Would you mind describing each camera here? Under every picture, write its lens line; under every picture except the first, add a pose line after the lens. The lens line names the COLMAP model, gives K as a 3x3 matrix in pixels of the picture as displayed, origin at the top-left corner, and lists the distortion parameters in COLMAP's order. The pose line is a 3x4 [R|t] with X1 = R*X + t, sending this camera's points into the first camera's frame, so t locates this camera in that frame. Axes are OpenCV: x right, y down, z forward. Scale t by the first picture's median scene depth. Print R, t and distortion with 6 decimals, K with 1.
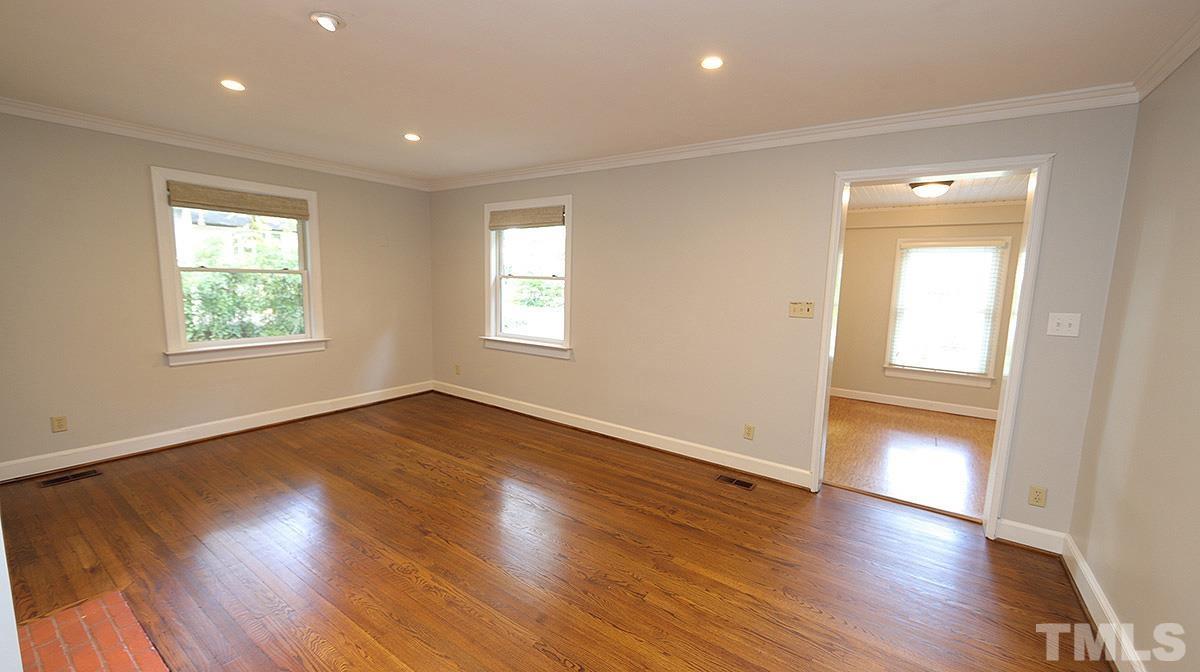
lens RADIAL K [[468.5, 0, 603.0], [0, 468.5, 337.0], [0, 0, 1]] dist [0.002876, 0.000265]
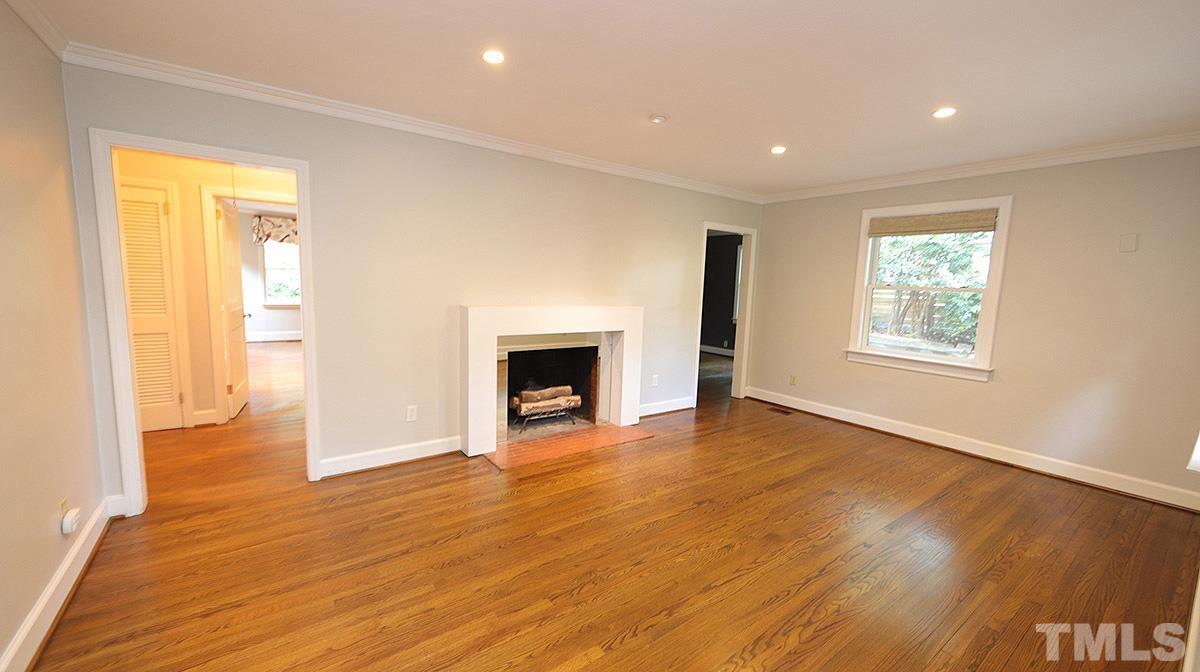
lens RADIAL K [[468.5, 0, 603.0], [0, 468.5, 337.0], [0, 0, 1]] dist [0.002876, 0.000265]
pose [[-0.324194, 0.078565, -0.942723, 0.425399], [-0.160197, 0.977593, 0.136562, -0.056788], [0.932328, 0.195294, -0.304343, 0.598079]]
